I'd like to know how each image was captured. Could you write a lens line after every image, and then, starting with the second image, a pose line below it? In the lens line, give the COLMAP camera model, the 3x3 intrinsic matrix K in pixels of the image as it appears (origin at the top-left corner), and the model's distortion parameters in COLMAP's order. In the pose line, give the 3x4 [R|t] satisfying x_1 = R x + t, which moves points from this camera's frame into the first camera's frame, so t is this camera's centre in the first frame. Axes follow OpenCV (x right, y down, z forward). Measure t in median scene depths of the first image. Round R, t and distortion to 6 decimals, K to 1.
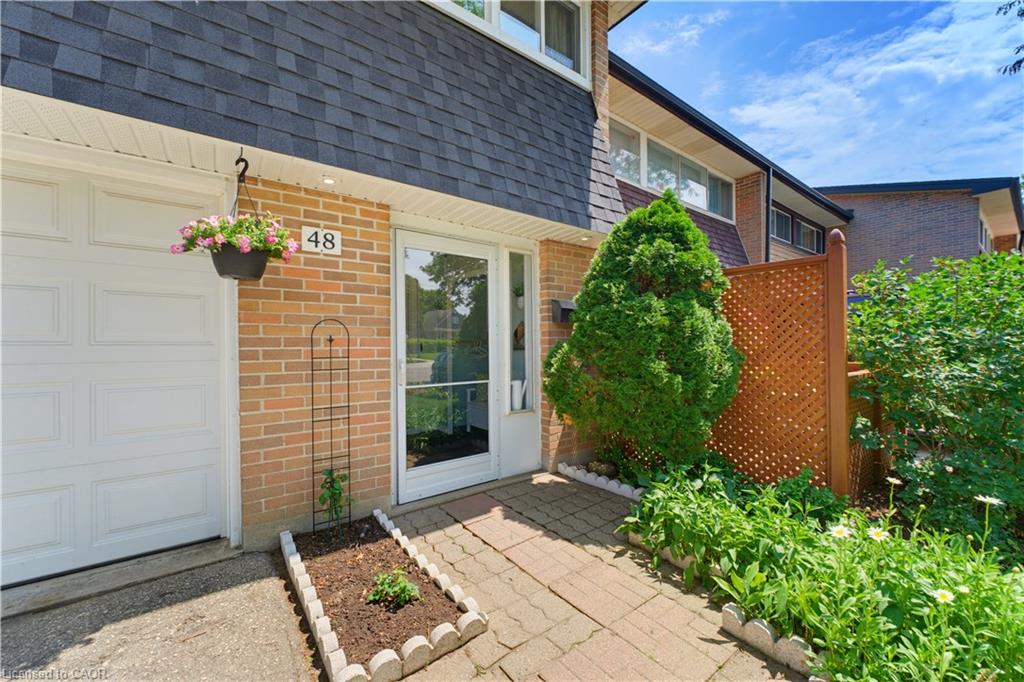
lens RADIAL K [[404.5, 0, 512.0], [0, 404.5, 341.0], [0, 0, 1]] dist [-0.001597, -0.000122]
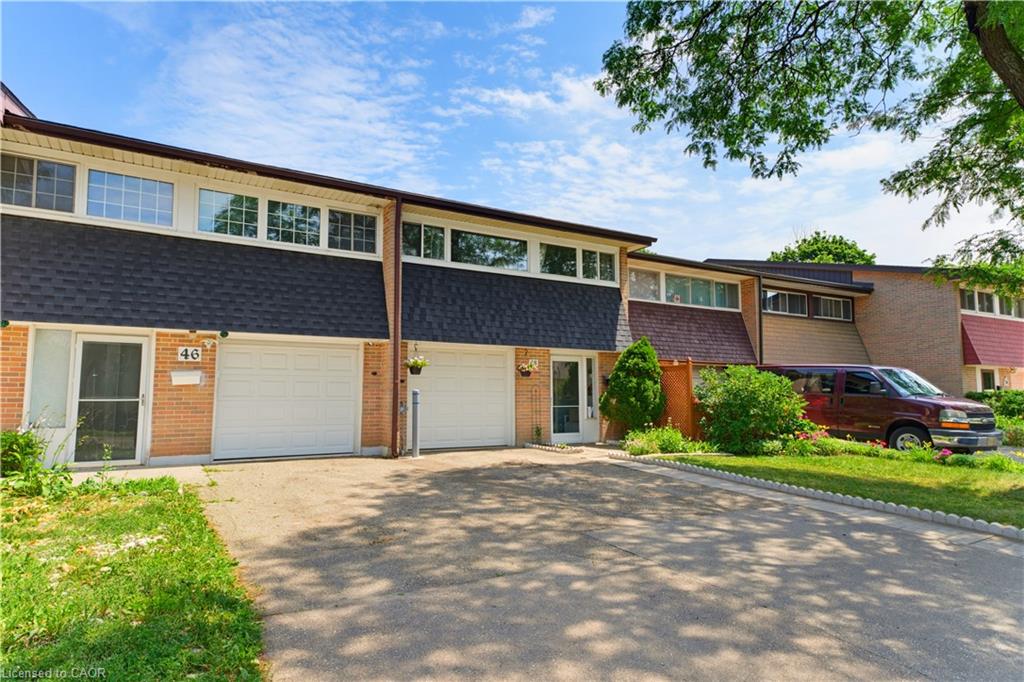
lens RADIAL K [[493.0, 0, 512.5], [0, 493.0, 357.5], [0, 0, 1]] dist [0.003003, 0.000367]
pose [[0.990023, -0.005186, -0.140814, -0.034560], [-0.004822, 0.997490, -0.070638, 0.010113], [0.140827, 0.070612, 0.987513, -2.606726]]
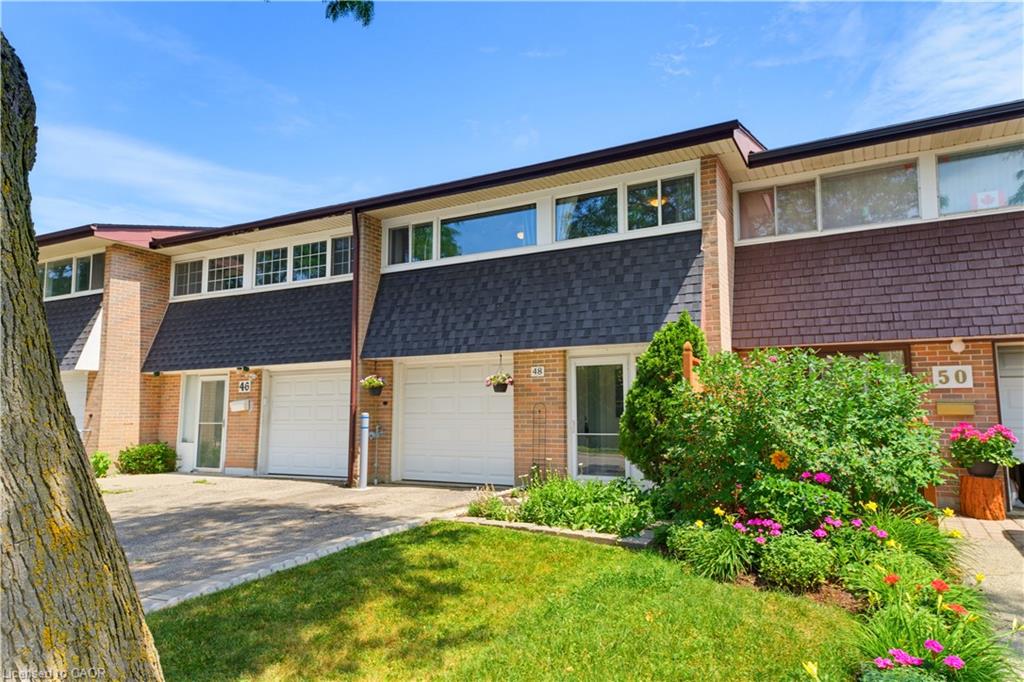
lens RADIAL K [[731.8, 0, 511.0], [0, 731.8, 306.8], [0, 0, 1]] dist [0.063106, -0.000054]
pose [[0.395498, -0.138094, -0.908026, 2.869496], [0.000464, 0.988662, -0.150155, 0.030266], [0.918467, 0.058965, 0.391078, -0.752002]]
